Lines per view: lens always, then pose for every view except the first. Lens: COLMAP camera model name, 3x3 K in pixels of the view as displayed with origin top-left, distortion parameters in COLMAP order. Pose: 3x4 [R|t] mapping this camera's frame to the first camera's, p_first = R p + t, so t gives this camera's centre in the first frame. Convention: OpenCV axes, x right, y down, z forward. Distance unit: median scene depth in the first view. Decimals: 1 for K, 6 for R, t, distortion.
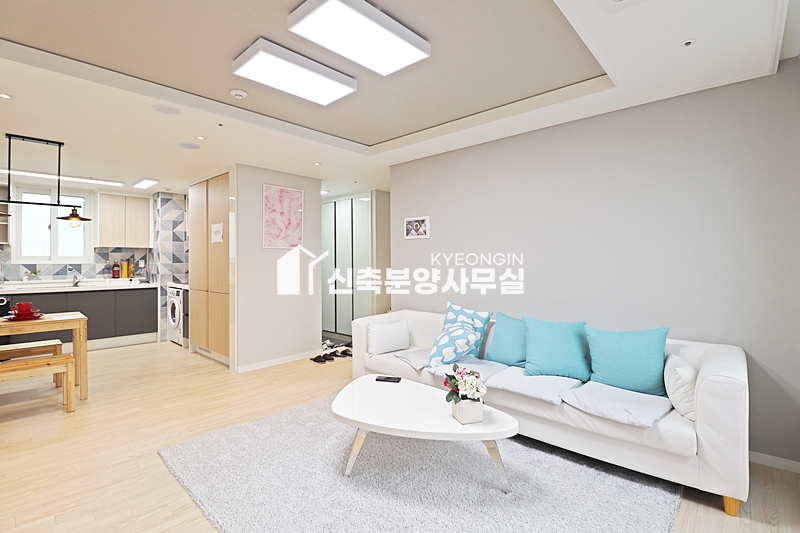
lens RADIAL K [[370.9, 0, 370.2], [0, 370.9, 261.0], [0, 0, 1]] dist [-0.011150, 0.000207]
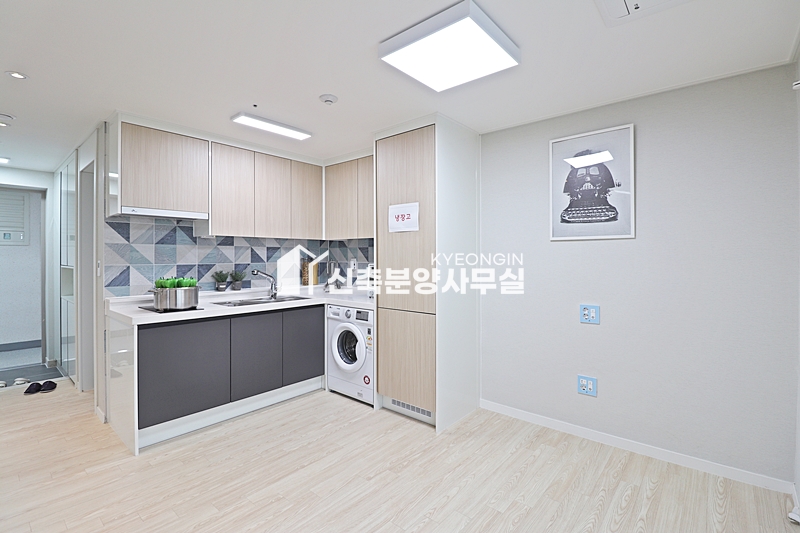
lens RADIAL K [[370.9, 0, 405.9], [0, 370.9, 264.7], [0, 0, 1]] dist [-0.011150, 0.000207]
pose [[0.998324, 0.011772, 0.056670, -0.367282], [-0.012332, 0.999878, 0.009543, 0.000242], [-0.056551, -0.010226, 0.998347, 0.289529]]
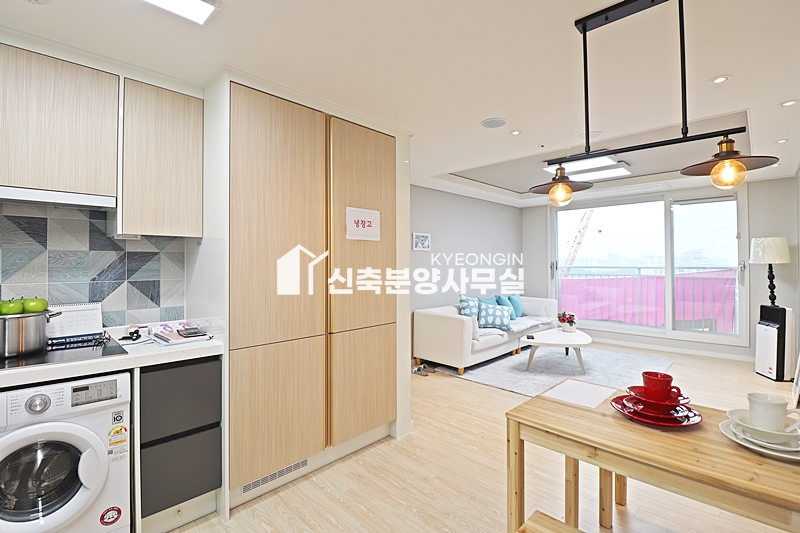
lens RADIAL K [[370.9, 0, 401.0], [0, 370.9, 260.0], [0, 0, 1]] dist [-0.011150, 0.000207]
pose [[0.017880, 0.010908, 0.999781, -0.760384], [0.003268, 0.999935, -0.010968, -0.010145], [-0.999835, 0.003463, 0.017844, 0.712110]]
